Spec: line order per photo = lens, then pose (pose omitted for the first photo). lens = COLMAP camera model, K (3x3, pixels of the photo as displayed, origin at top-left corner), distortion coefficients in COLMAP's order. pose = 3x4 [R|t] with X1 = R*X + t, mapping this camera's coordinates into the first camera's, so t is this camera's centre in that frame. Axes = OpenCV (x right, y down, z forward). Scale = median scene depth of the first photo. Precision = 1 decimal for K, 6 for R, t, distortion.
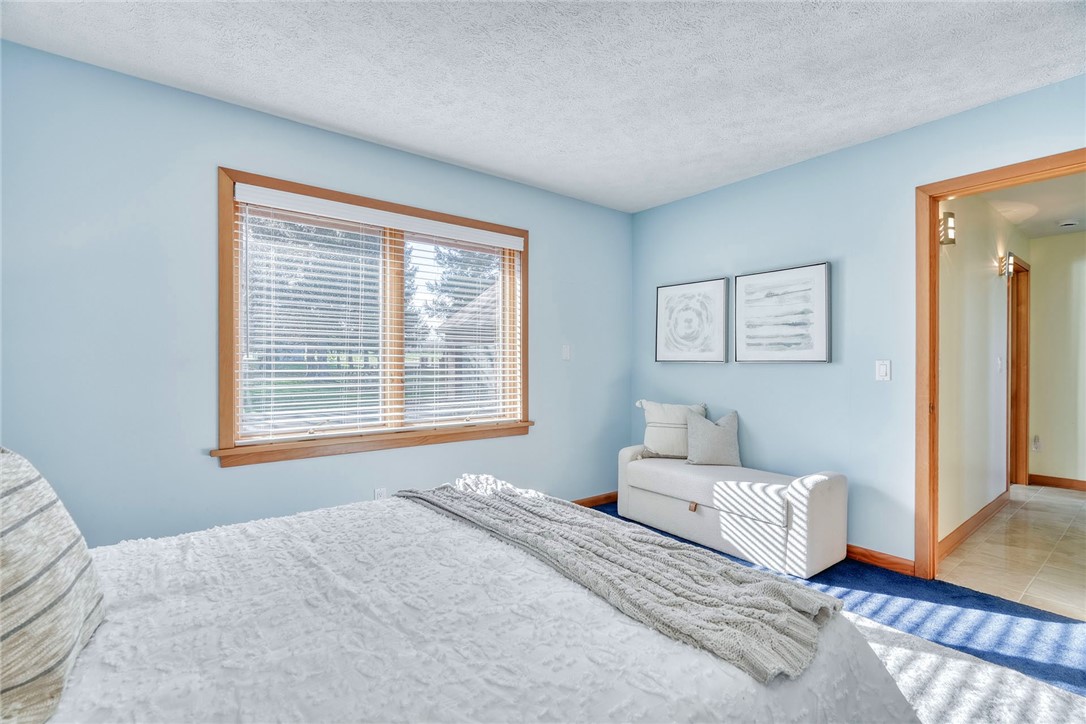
lens RADIAL K [[498.1, 0, 539.4], [0, 498.1, 361.1], [0, 0, 1]] dist [-0.001969, 0.001093]
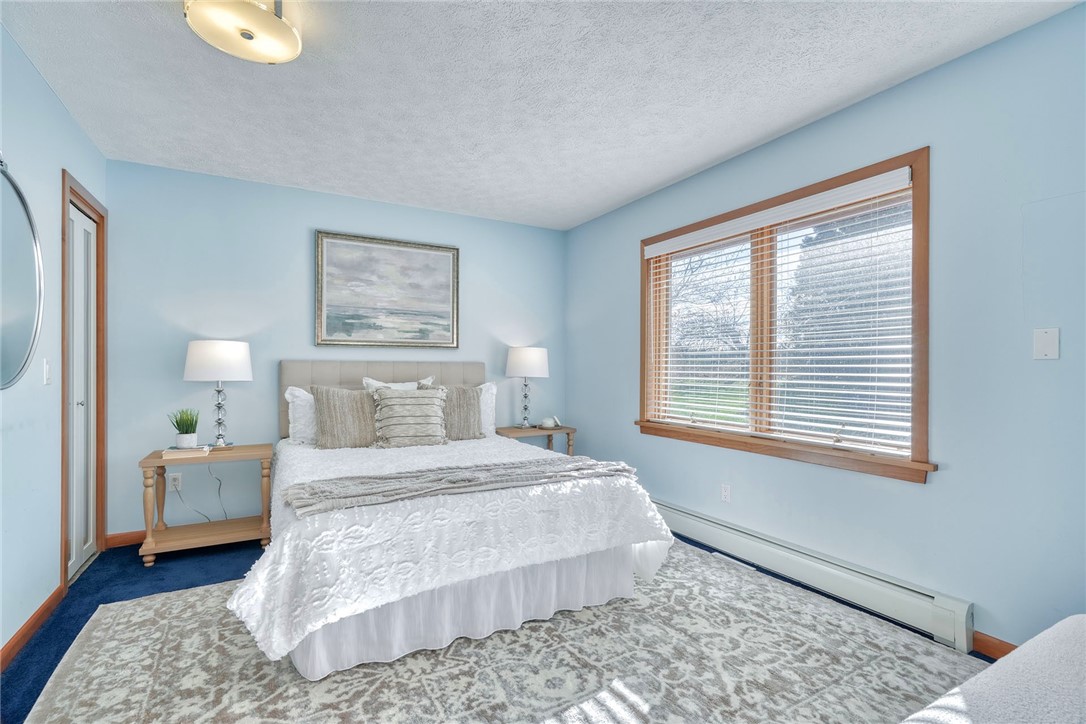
lens RADIAL K [[501.3, 0, 539.2], [0, 501.3, 367.9], [0, 0, 1]] dist [-0.001416, 0.002191]
pose [[-0.155486, -0.000517, -0.987838, 0.750232], [-0.001902, 0.999998, -0.000224, 0.008340], [0.987836, 0.001844, -0.155487, 0.726808]]
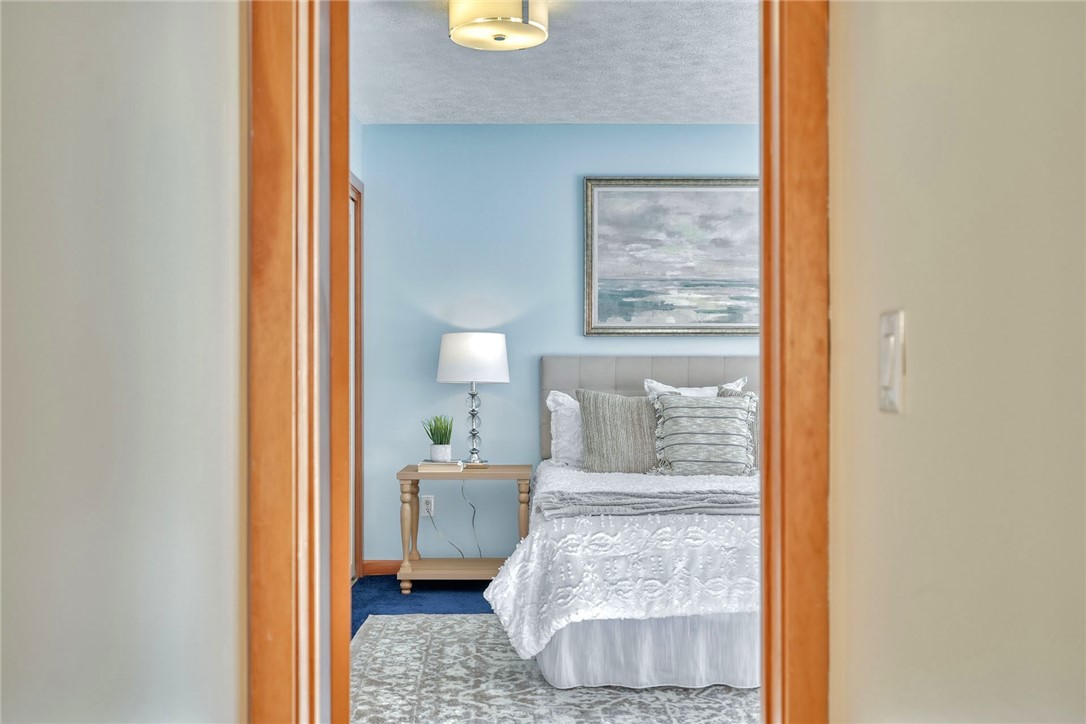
lens RADIAL K [[1087.1, 0, 543.0], [0, 1087.1, 362.0], [0, 0, 1]] dist [0.048833, 0.001266]
pose [[-0.607267, -0.003745, -0.794489, 1.222947], [0.000684, 0.999986, -0.005237, 0.012322], [0.794498, -0.003724, -0.607256, 1.125219]]
